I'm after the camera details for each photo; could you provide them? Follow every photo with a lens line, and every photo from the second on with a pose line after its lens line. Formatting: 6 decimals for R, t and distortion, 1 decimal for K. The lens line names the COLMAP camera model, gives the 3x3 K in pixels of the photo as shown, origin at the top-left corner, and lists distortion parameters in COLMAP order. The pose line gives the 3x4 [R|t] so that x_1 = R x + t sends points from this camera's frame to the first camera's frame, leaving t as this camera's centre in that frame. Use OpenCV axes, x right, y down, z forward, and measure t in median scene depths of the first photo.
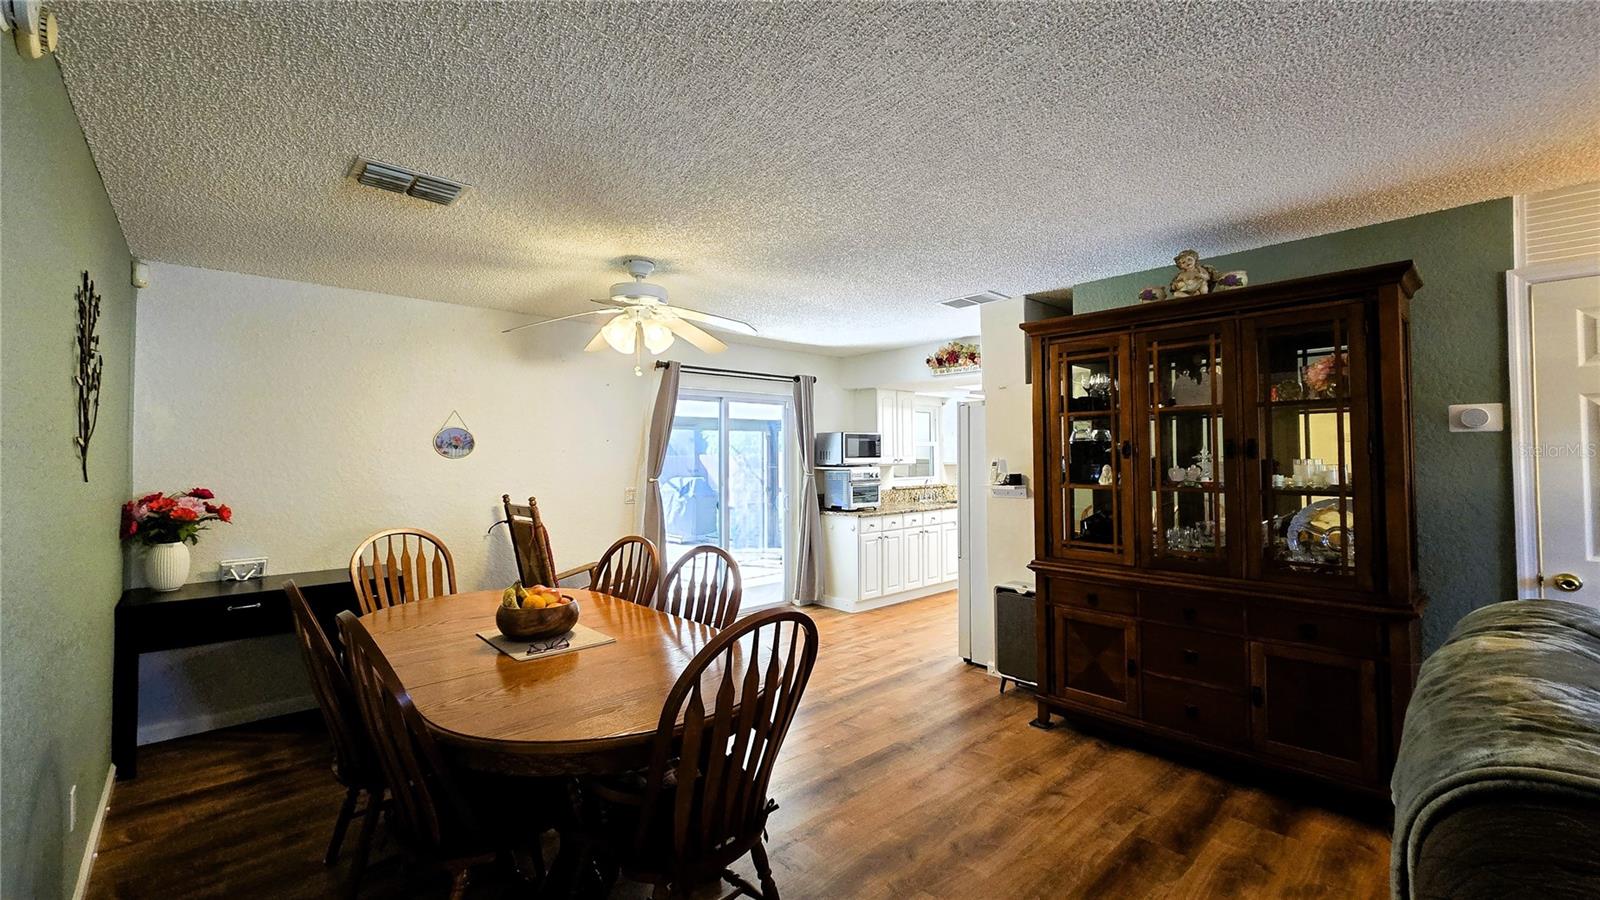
lens RADIAL K [[646.8, 0, 803.5], [0, 646.8, 445.0], [0, 0, 1]] dist [-0.001258, -0.000532]
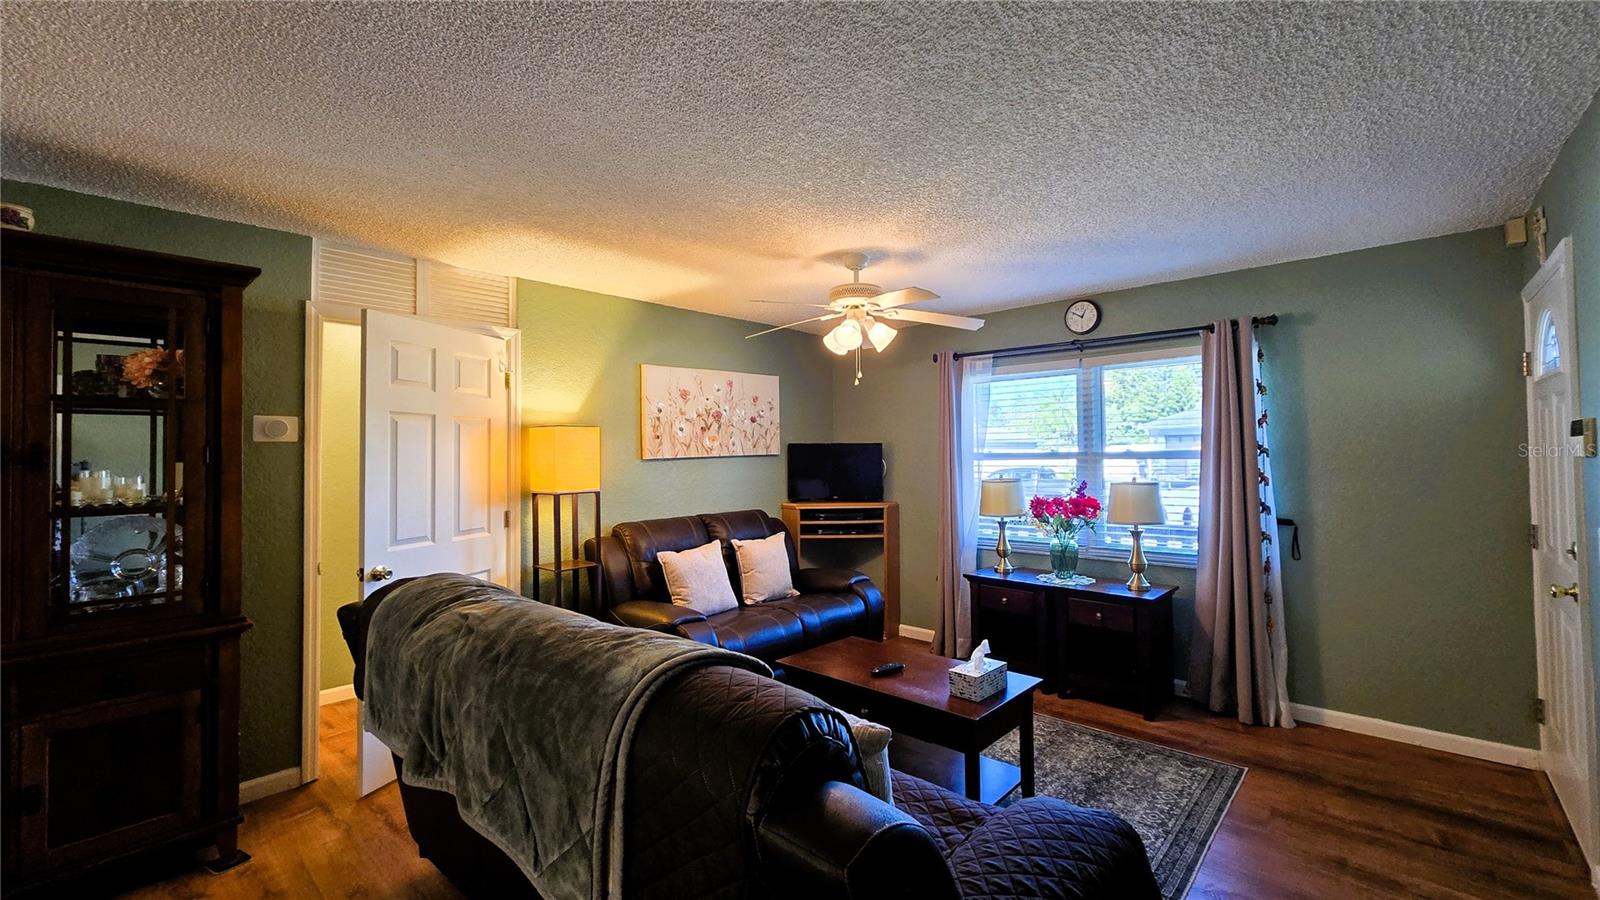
lens RADIAL K [[646.8, 0, 806.9], [0, 646.8, 440.8], [0, 0, 1]] dist [-0.001258, -0.000532]
pose [[-0.109593, 0.026122, 0.993633, -0.130298], [-0.003548, 0.999638, -0.026671, 0.003924], [-0.993970, -0.006448, -0.109460, 0.242097]]
